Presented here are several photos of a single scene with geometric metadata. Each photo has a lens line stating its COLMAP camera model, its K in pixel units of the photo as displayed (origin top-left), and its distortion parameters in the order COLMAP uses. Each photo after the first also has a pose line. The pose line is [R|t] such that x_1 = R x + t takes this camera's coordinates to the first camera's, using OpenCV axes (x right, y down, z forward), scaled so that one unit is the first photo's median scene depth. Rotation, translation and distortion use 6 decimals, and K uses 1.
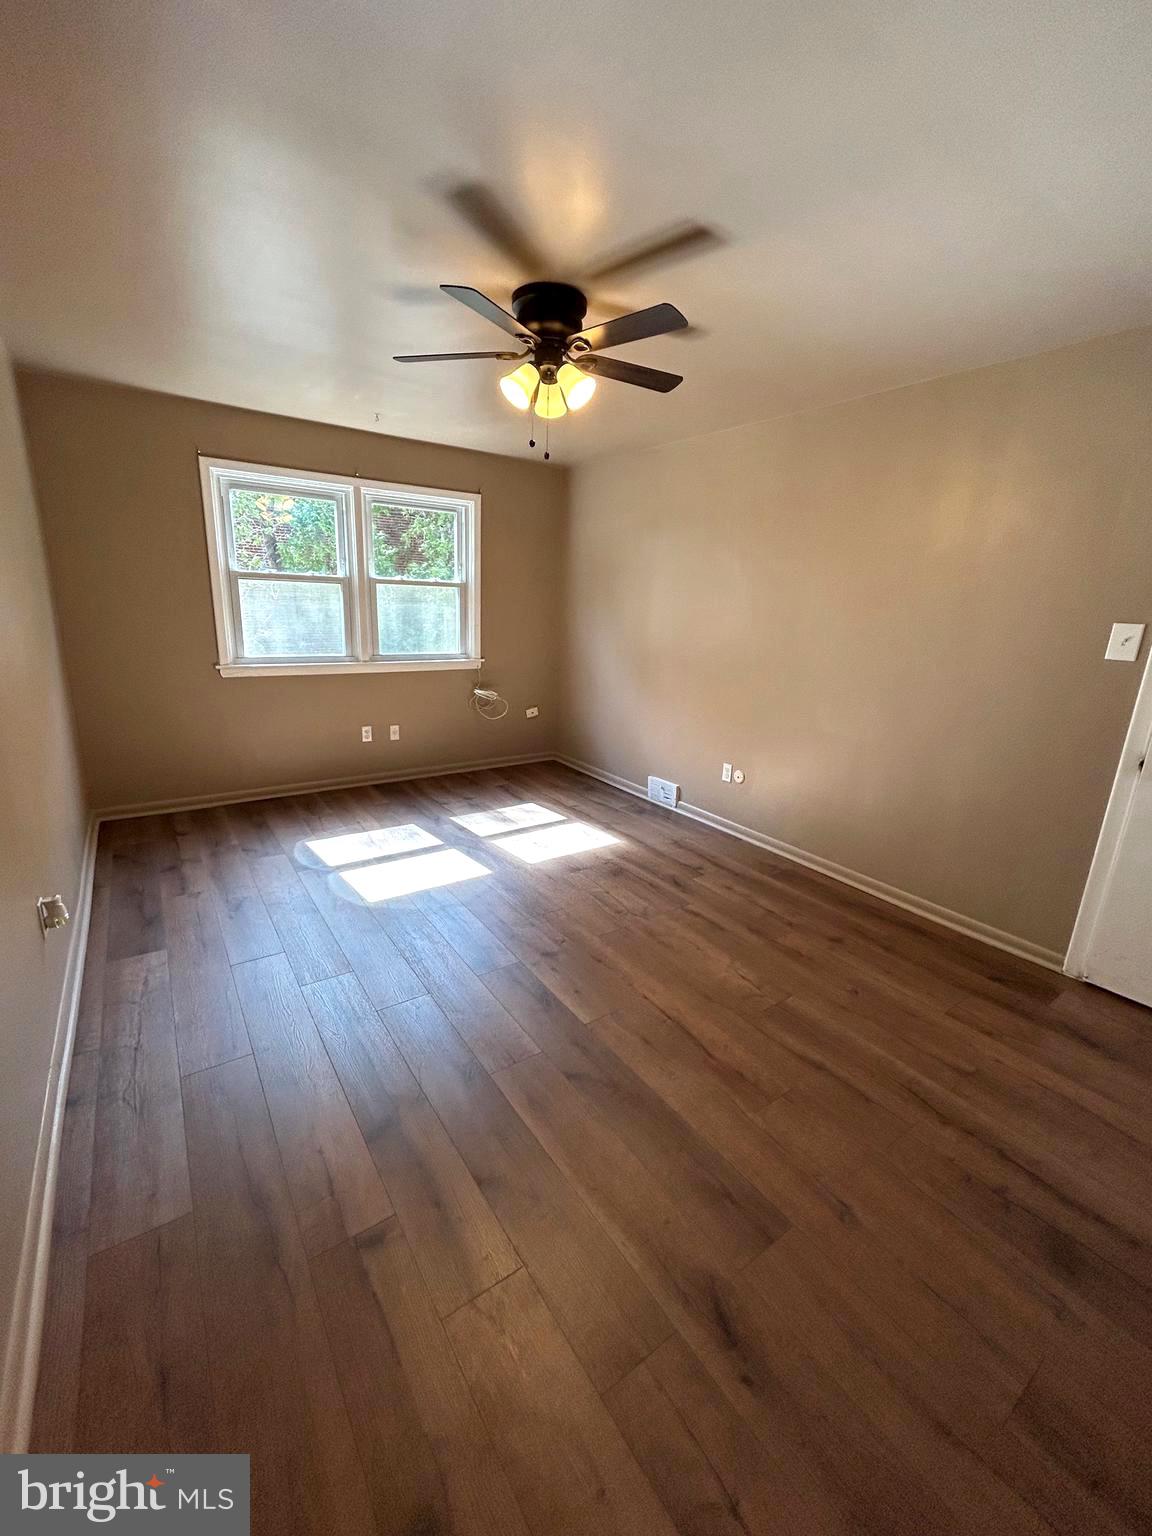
lens RADIAL K [[624.2, 0, 572.9], [0, 624.2, 770.1], [0, 0, 1]] dist [-0.007297, -0.000480]
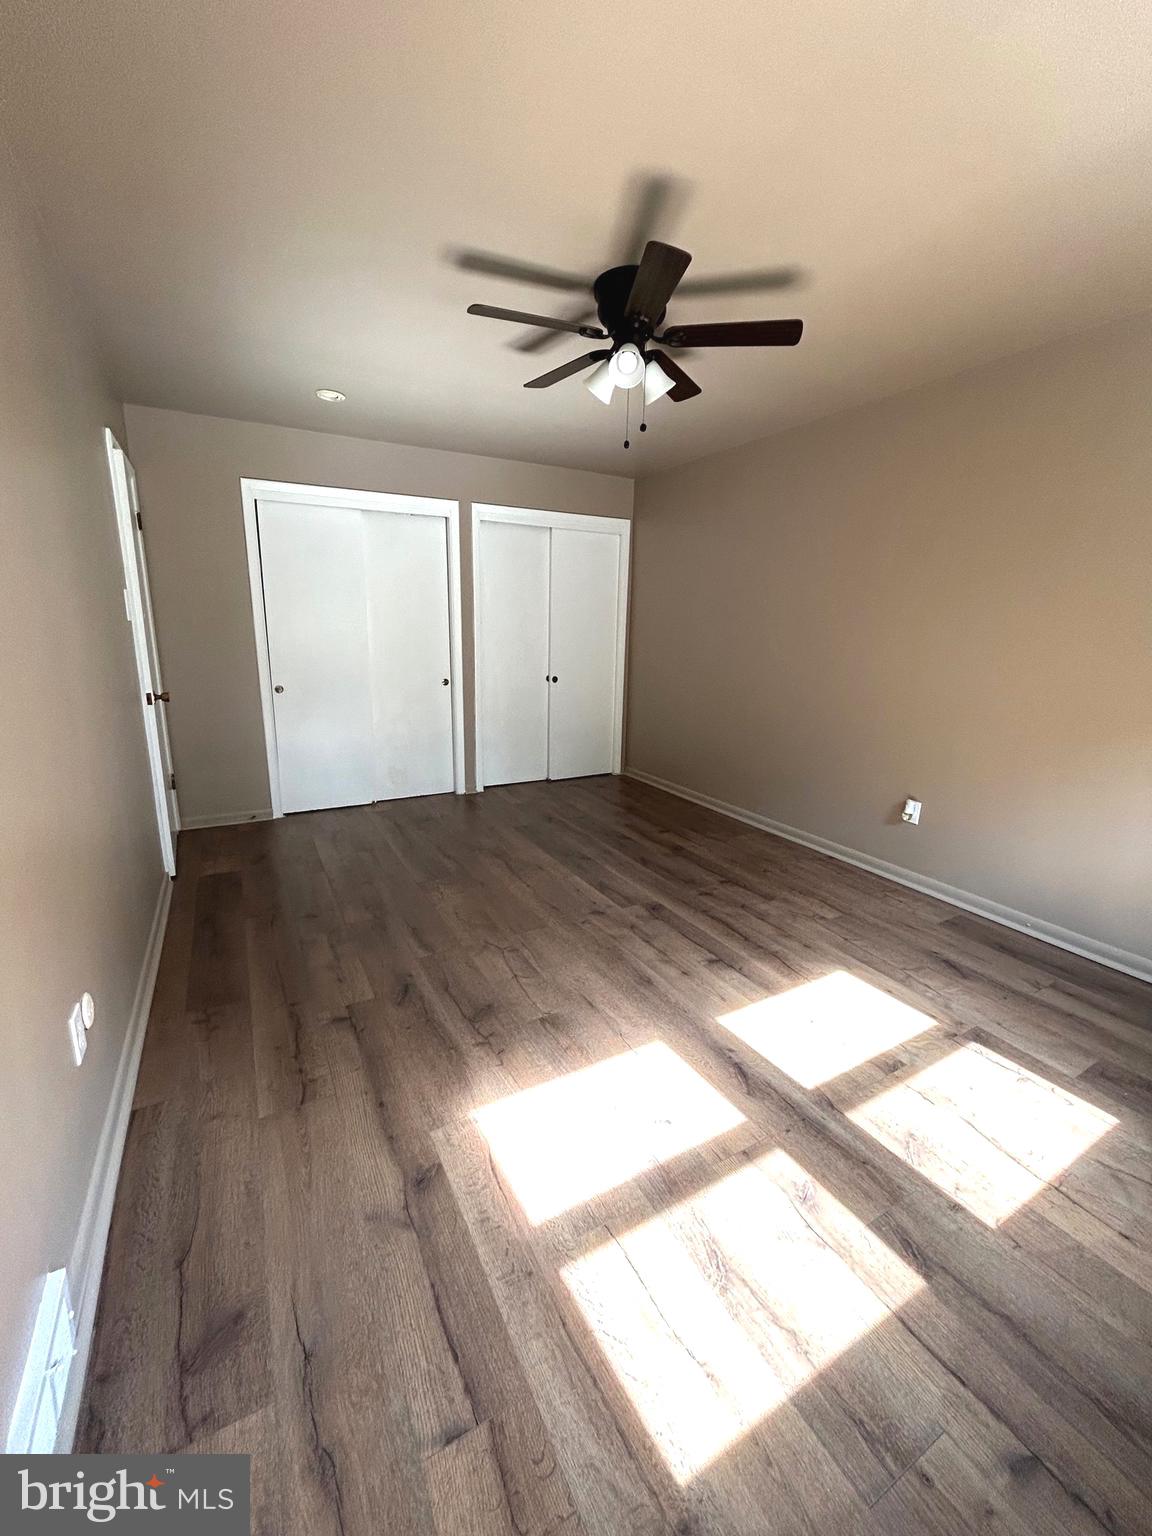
lens RADIAL K [[624.2, 0, 583.0], [0, 624.2, 766.2], [0, 0, 1]] dist [-0.007297, -0.000480]
pose [[-0.994661, -0.075013, 0.070863, -0.066669], [-0.032556, 0.879755, 0.474311, -0.426101], [-0.097922, 0.469472, -0.877501, 1.697895]]
